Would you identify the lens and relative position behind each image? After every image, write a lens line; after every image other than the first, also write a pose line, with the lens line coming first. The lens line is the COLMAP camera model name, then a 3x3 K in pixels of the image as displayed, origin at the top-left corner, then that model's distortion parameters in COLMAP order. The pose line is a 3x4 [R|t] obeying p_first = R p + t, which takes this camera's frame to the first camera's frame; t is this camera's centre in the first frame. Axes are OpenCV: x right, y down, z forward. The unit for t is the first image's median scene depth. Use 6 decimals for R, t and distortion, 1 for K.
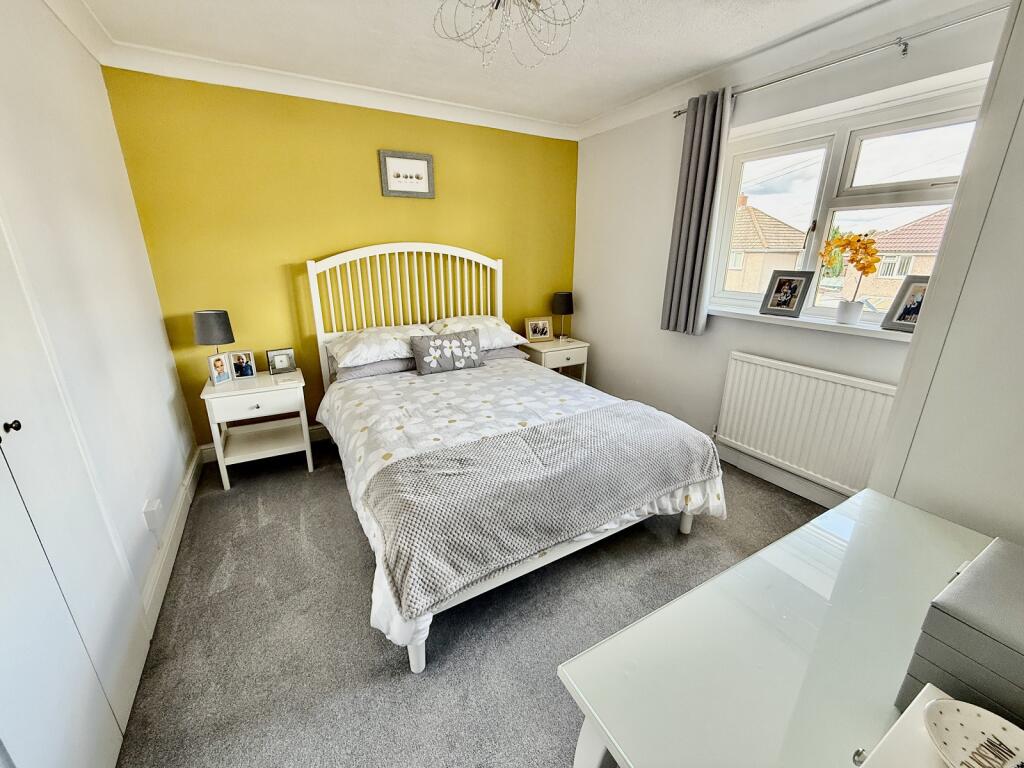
lens RADIAL K [[413.4, 0, 513.4], [0, 413.4, 384.3], [0, 0, 1]] dist [0.000706, -0.000204]
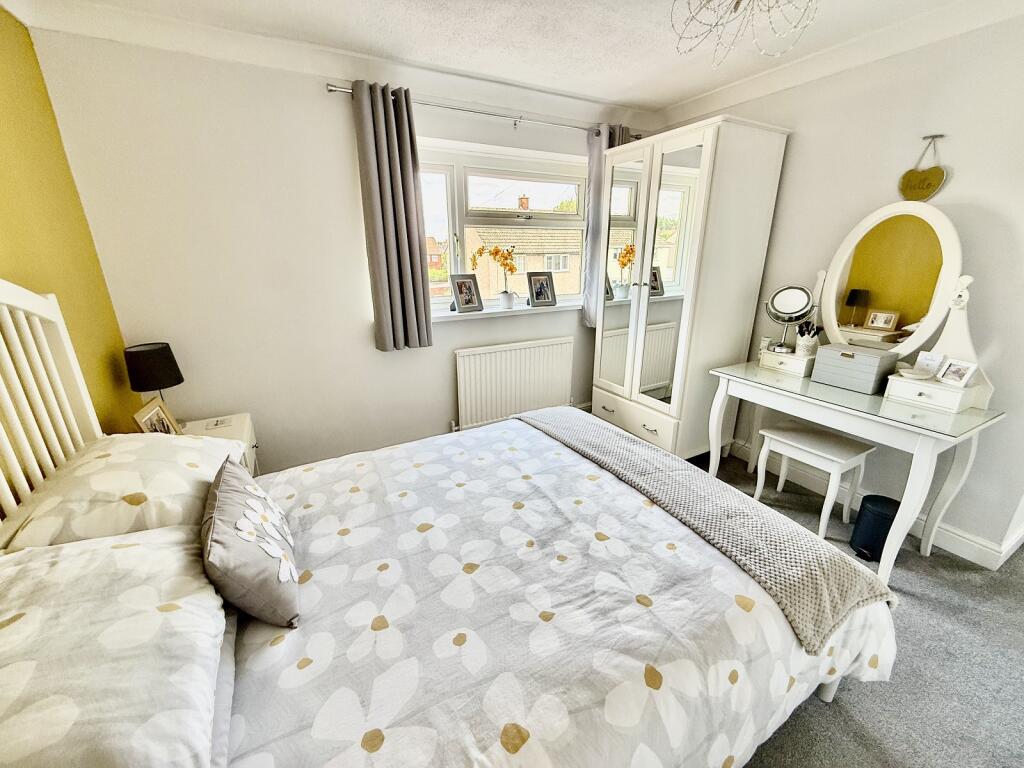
lens RADIAL K [[413.4, 0, 512.1], [0, 413.4, 382.0], [0, 0, 1]] dist [0.000706, -0.000204]
pose [[0.025287, -0.302625, 0.952774, -0.582779], [0.318122, 0.905970, 0.279316, -0.292494], [-0.947713, 0.296035, 0.119181, 0.847138]]
